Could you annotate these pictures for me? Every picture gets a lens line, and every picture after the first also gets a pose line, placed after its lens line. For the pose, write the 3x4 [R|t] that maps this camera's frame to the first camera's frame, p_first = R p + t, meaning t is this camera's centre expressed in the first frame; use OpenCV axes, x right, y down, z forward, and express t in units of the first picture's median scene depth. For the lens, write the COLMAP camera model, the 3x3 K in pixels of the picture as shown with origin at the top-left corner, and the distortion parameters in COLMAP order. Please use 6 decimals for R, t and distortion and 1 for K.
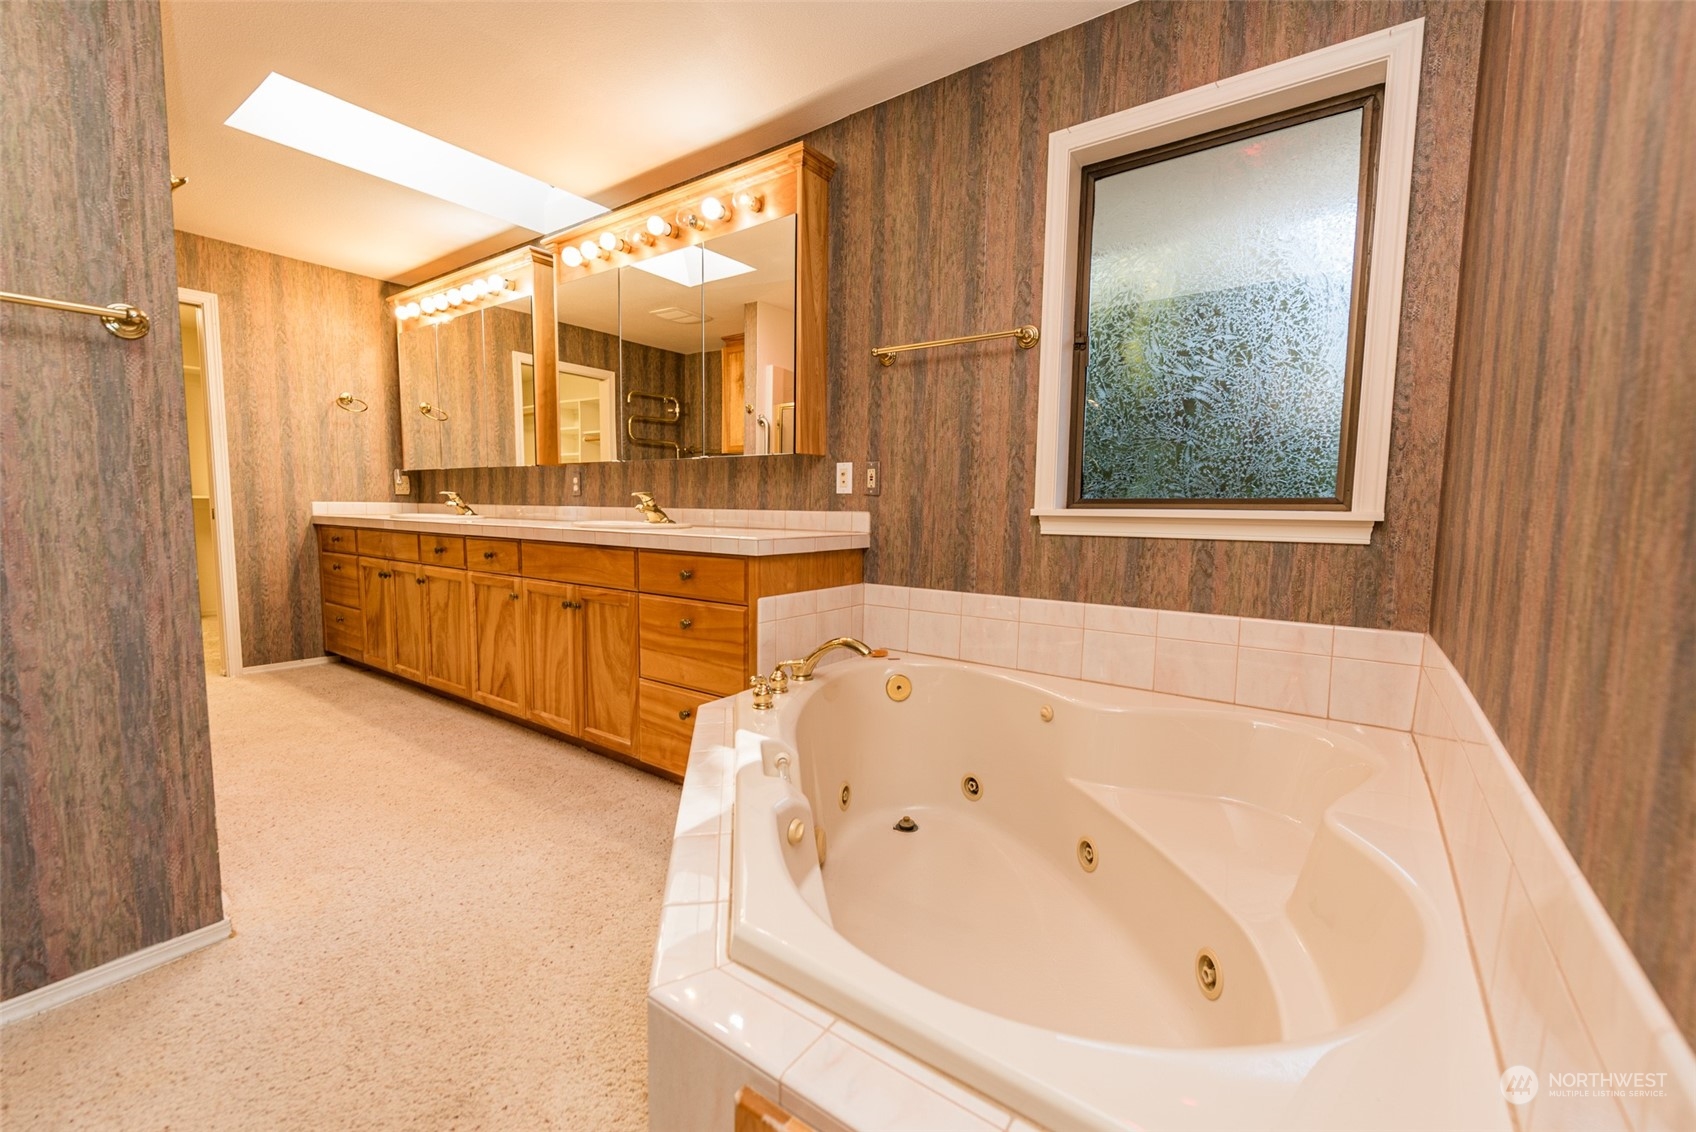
lens RADIAL K [[694.8, 0, 855.8], [0, 694.8, 569.8], [0, 0, 1]] dist [0.005911, -0.000613]
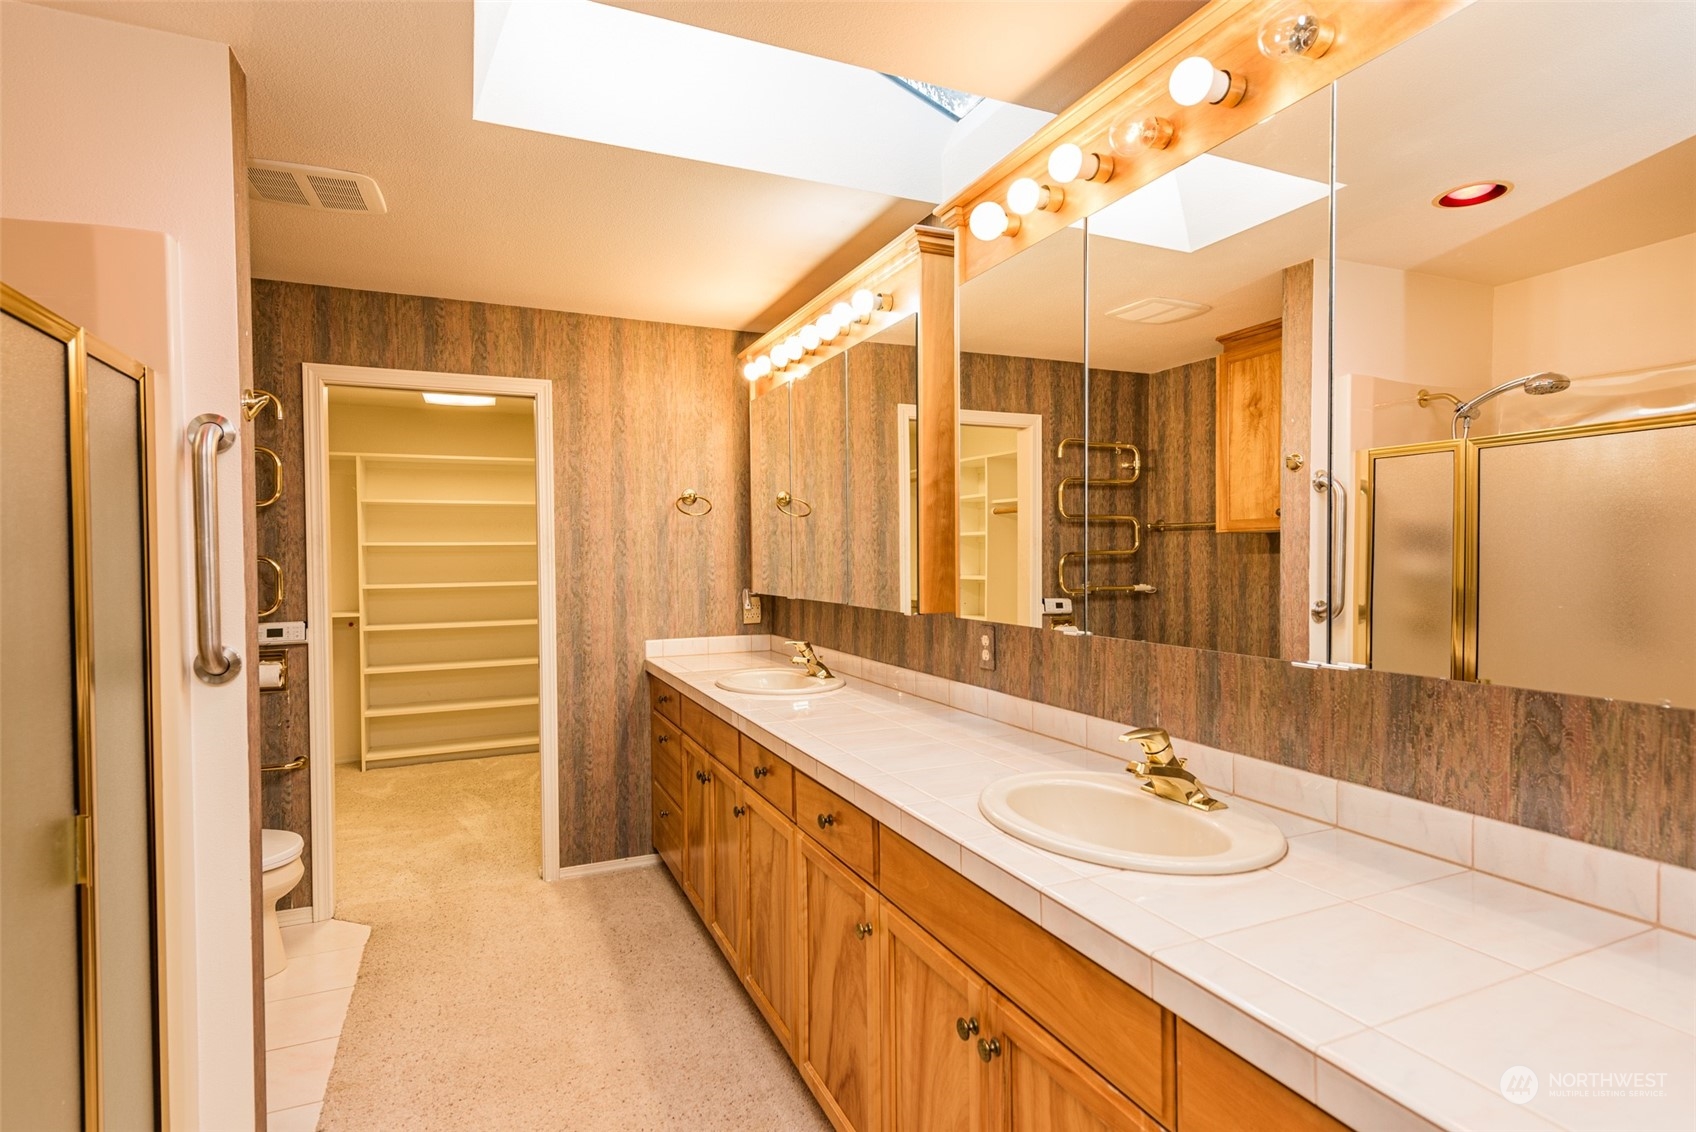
lens RADIAL K [[844.8, 0, 848.7], [0, 844.8, 568.0], [0, 0, 1]] dist [0.017797, -0.000174]
pose [[0.861831, -0.011055, -0.507075, -0.148211], [-0.025439, 0.997562, -0.064984, -0.125119], [0.506557, 0.068904, 0.859449, 0.348777]]
